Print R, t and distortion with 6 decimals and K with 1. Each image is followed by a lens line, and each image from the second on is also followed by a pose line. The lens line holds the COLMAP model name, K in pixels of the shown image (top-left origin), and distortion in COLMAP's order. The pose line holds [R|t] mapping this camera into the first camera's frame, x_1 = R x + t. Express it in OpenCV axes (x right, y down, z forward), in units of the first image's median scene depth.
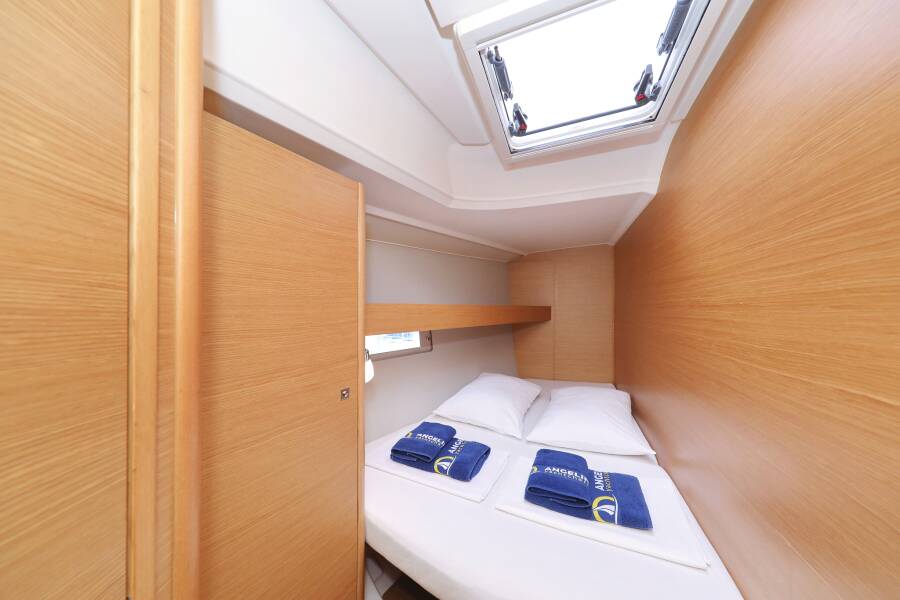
lens RADIAL K [[296.0, 0, 438.5], [0, 296.0, 320.3], [0, 0, 1]] dist [0.005450, -0.000928]
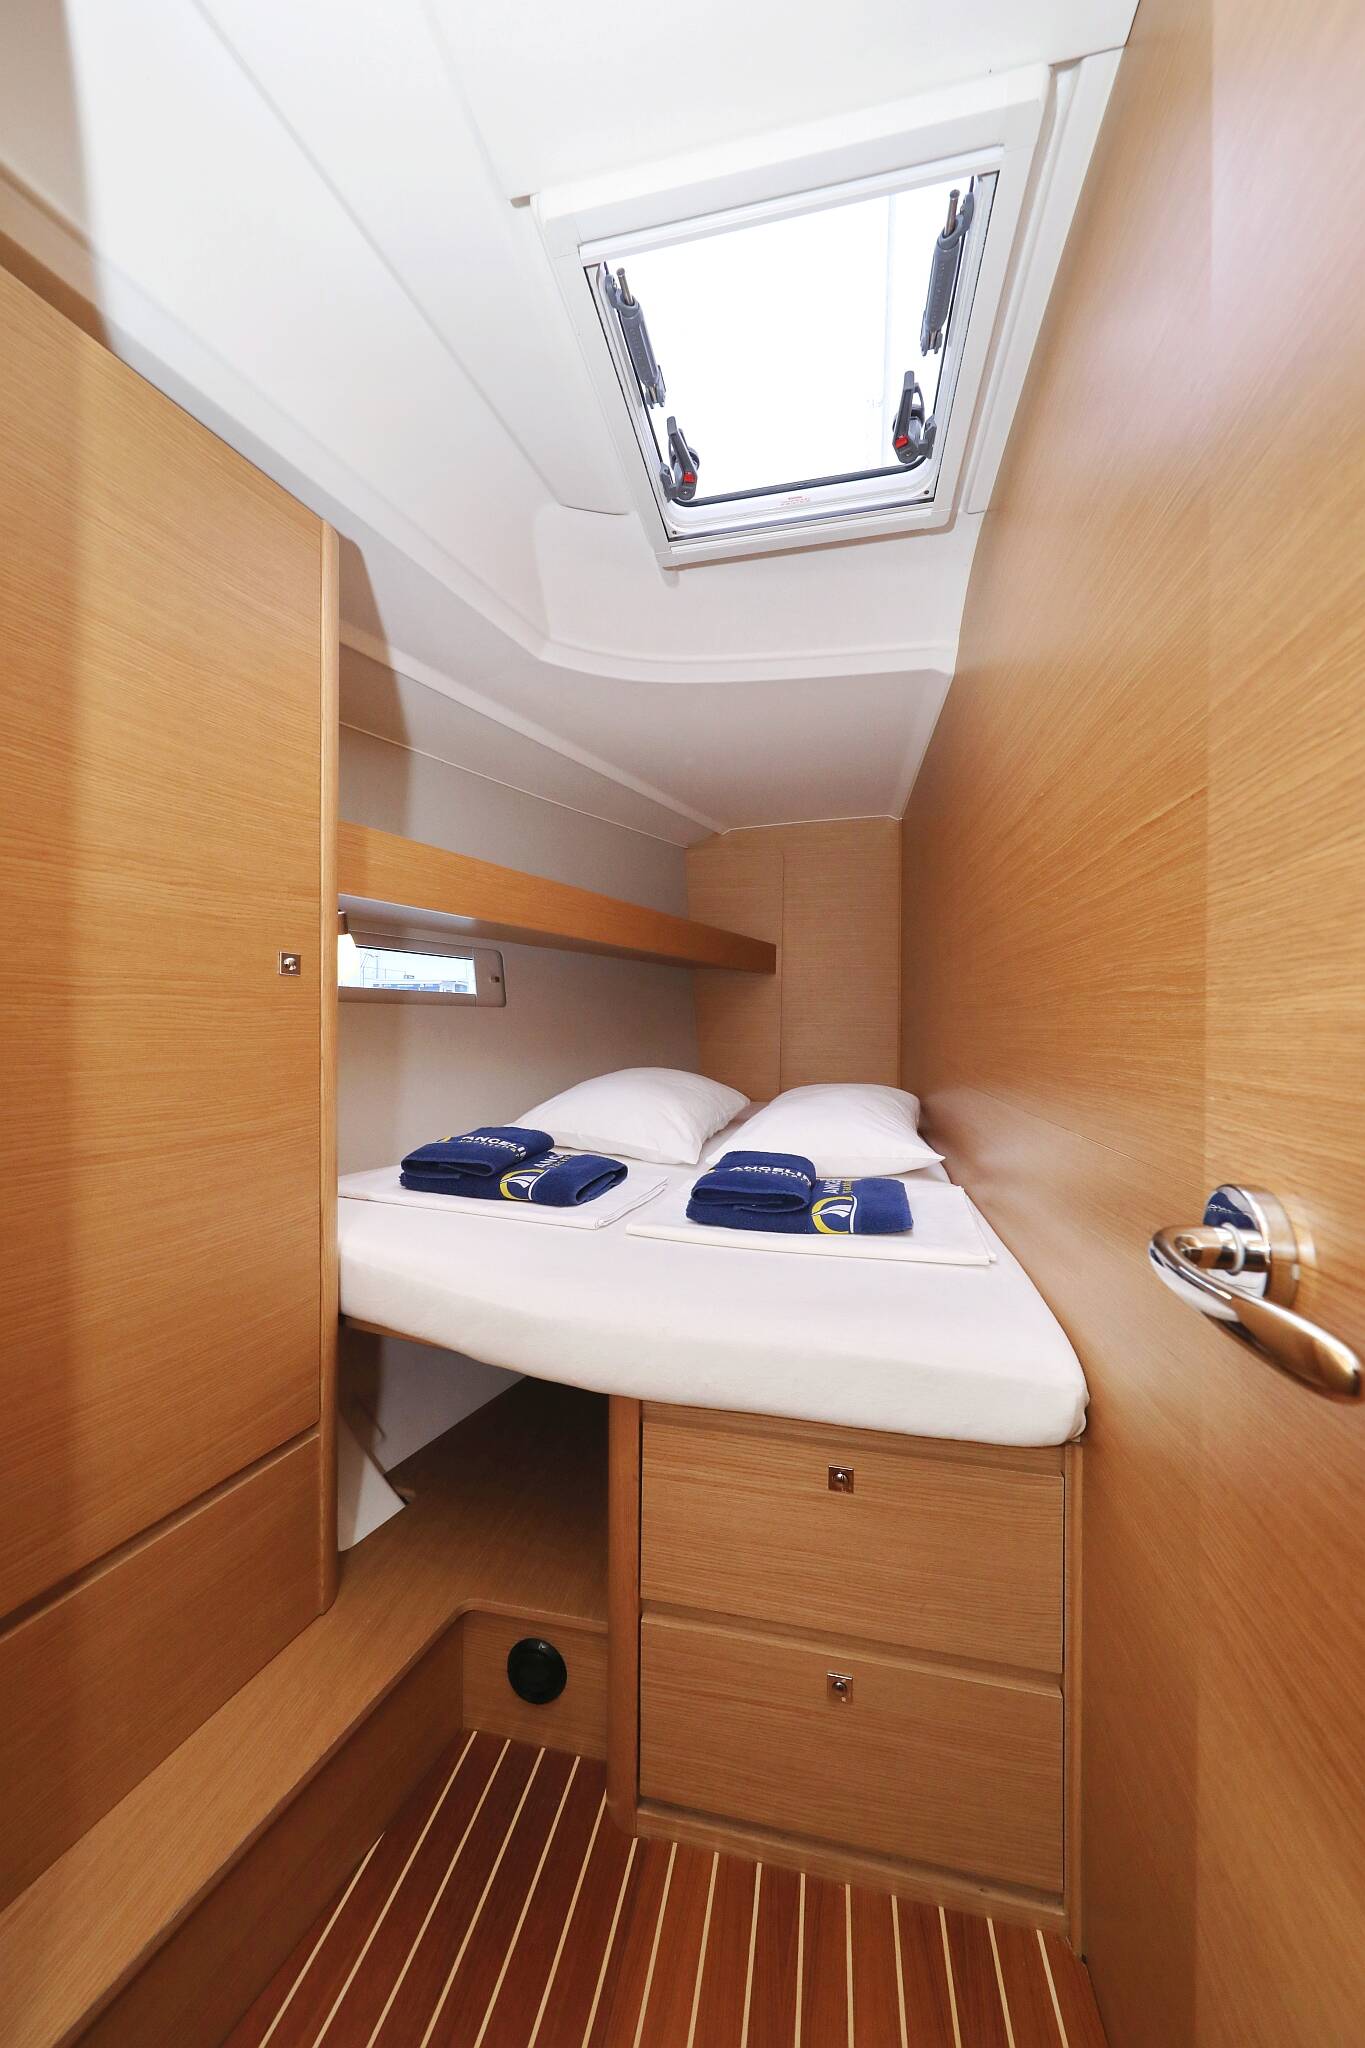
lens RADIAL K [[695.6, 0, 668.9], [0, 695.6, 1006.0], [0, 0, 1]] dist [0.002375, -0.000132]
pose [[0.980629, -0.000200, 0.195872, 0.030425], [0.000561, 0.999998, -0.001787, 0.217263], [-0.195871, 0.001862, 0.980628, -0.108459]]
